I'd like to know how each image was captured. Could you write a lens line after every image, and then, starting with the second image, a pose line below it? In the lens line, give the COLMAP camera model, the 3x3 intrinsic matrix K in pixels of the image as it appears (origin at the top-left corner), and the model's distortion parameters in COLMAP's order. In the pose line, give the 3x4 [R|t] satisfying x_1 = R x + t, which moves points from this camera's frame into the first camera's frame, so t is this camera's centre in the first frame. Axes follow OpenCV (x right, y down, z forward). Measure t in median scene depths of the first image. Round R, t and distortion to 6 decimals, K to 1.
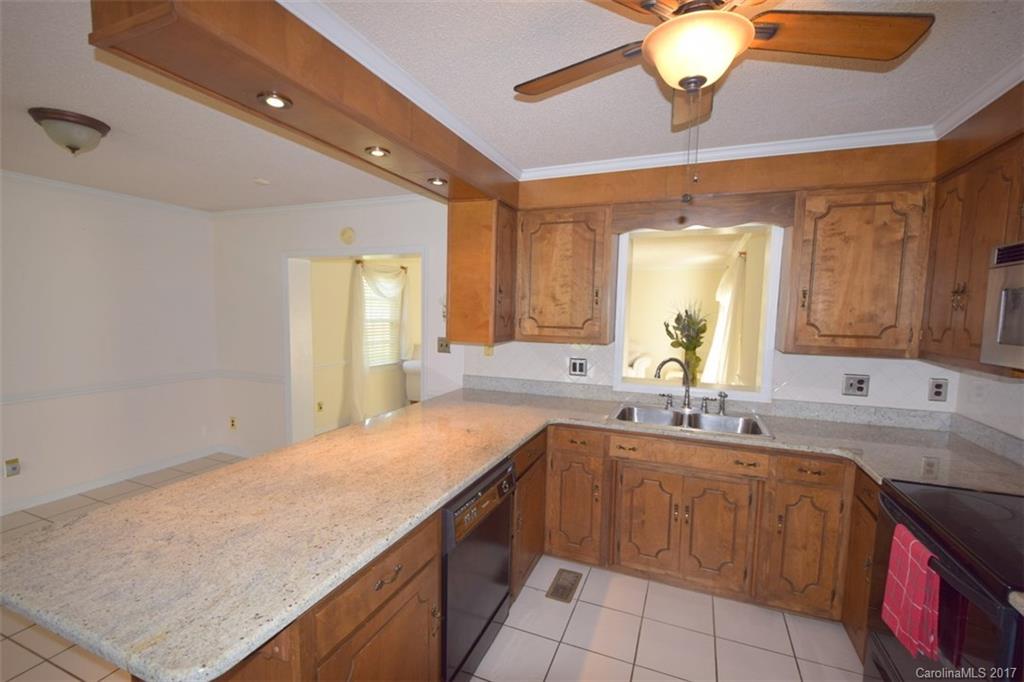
lens RADIAL K [[448.8, 0, 510.5], [0, 448.8, 349.5], [0, 0, 1]] dist [0.000001, -0.000170]
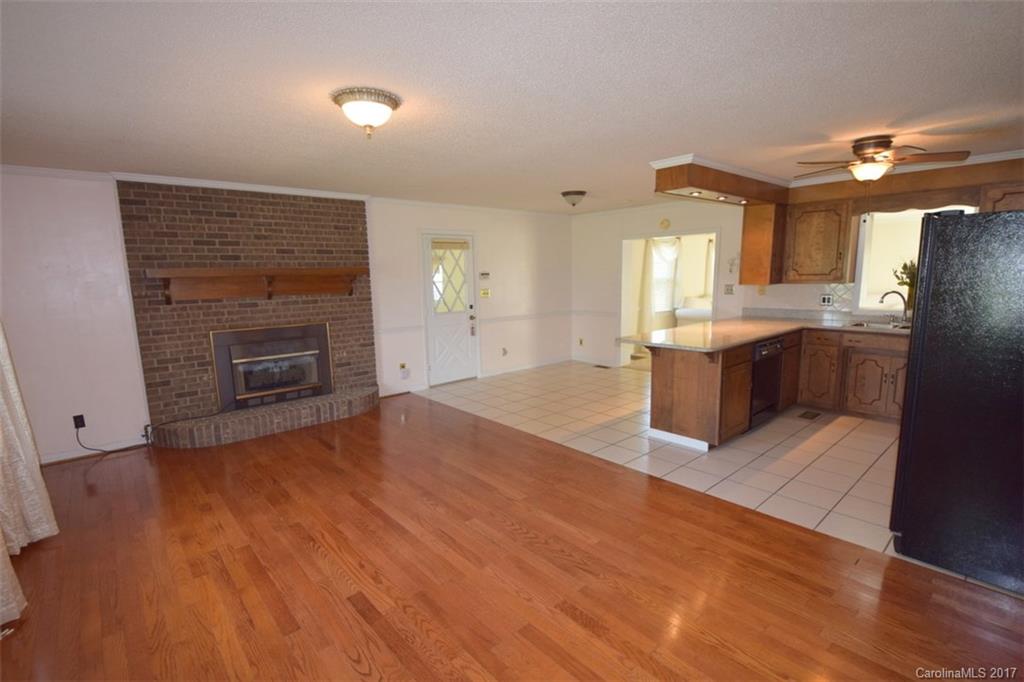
lens RADIAL K [[479.7, 0, 506.0], [0, 479.7, 349.8], [0, 0, 1]] dist [0.001509, -0.012619]
pose [[0.890473, 0.033767, -0.453781, -0.098262], [-0.001643, 0.997475, 0.071000, 0.113375], [0.455033, -0.062478, 0.888280, -1.206091]]
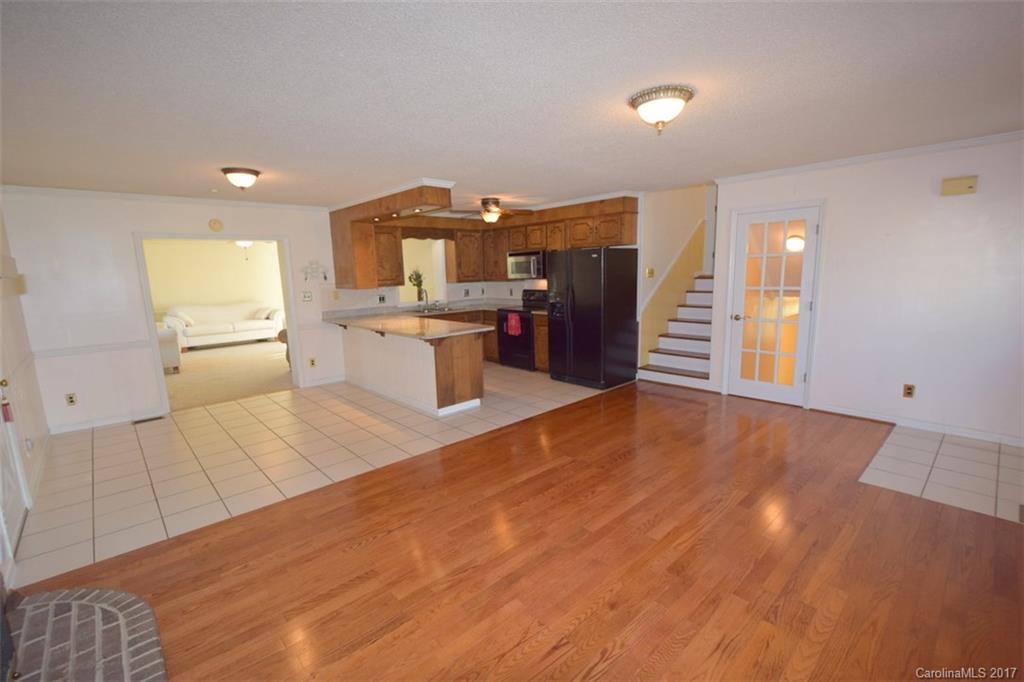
lens RADIAL K [[448.8, 0, 510.5], [0, 448.8, 349.5], [0, 0, 1]] dist [0.000001, -0.000170]
pose [[0.427206, -0.189037, 0.884172, -1.811985], [0.117255, 0.981225, 0.153133, 0.023645], [-0.896519, 0.038254, 0.441351, -0.586542]]
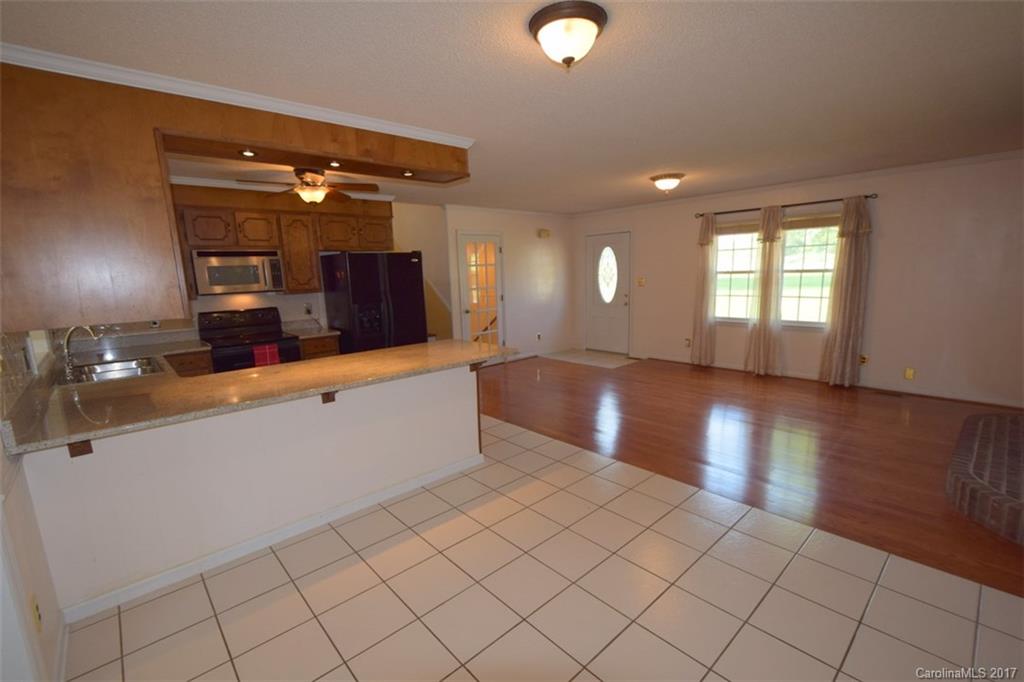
lens RADIAL K [[448.8, 0, 510.5], [0, 448.8, 349.5], [0, 0, 1]] dist [0.000001, -0.000170]
pose [[-0.897255, -0.065816, 0.436579, -1.034067], [0.056200, 0.963757, 0.260793, -0.143549], [-0.437921, 0.258534, -0.861038, 1.503726]]
